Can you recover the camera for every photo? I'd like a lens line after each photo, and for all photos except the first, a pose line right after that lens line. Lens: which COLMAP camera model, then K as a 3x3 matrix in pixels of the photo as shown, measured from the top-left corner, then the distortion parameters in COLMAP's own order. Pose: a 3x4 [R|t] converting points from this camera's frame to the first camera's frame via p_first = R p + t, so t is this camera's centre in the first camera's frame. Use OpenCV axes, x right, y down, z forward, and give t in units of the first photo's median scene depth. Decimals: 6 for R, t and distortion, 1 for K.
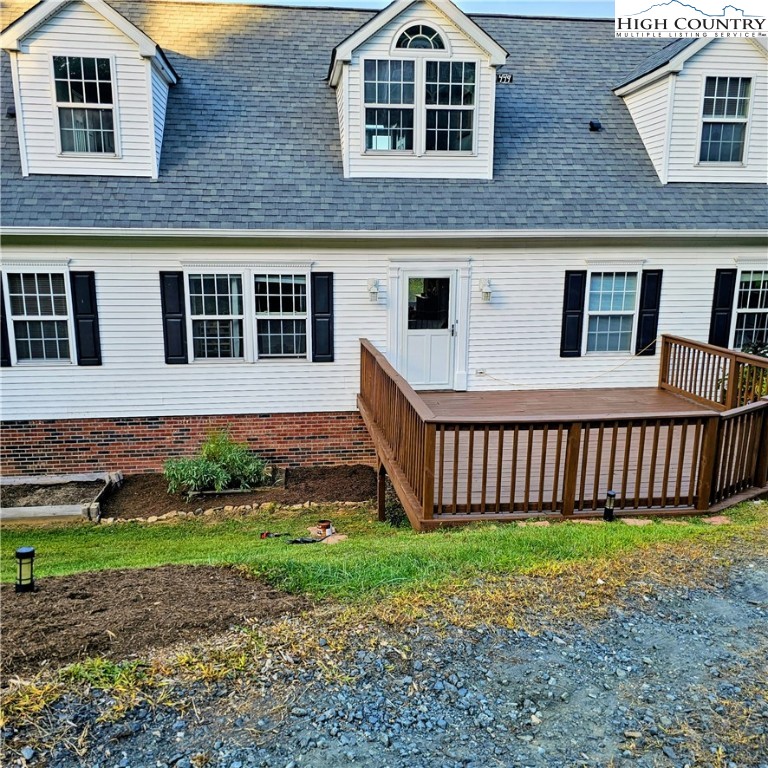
lens RADIAL K [[500.4, 0, 384.0], [0, 500.4, 384.0], [0, 0, 1]] dist [0.040571, -0.034528]
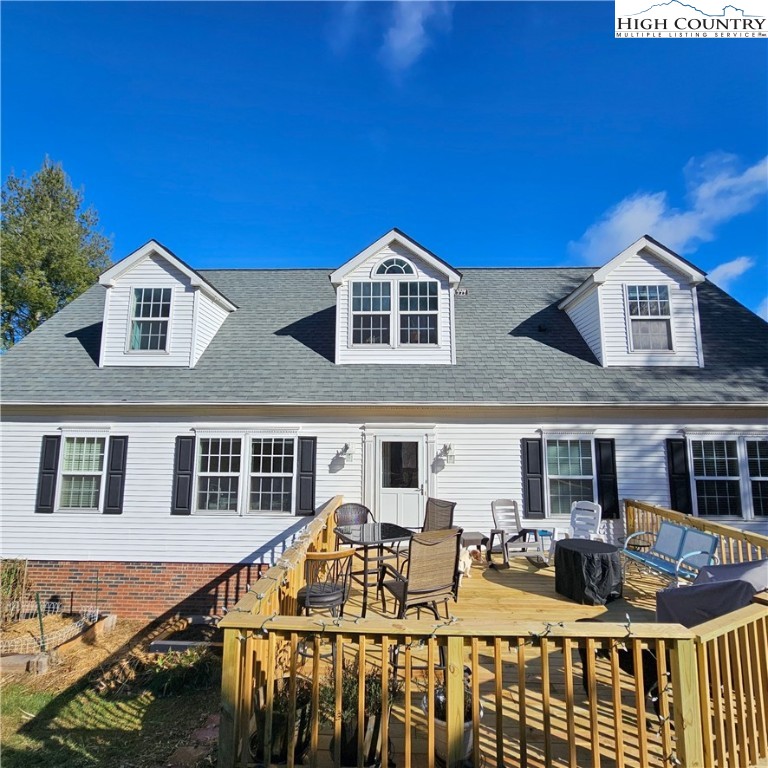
lens RADIAL K [[433.4, 0, 384.0], [0, 433.4, 384.0], [0, 0, 1]] dist [-0.000456, -0.024523]
pose [[0.994803, -0.007650, -0.101534, 0.159908], [-0.026784, 0.942394, -0.333431, -0.003591], [0.098236, 0.334418, 0.937291, 0.013137]]
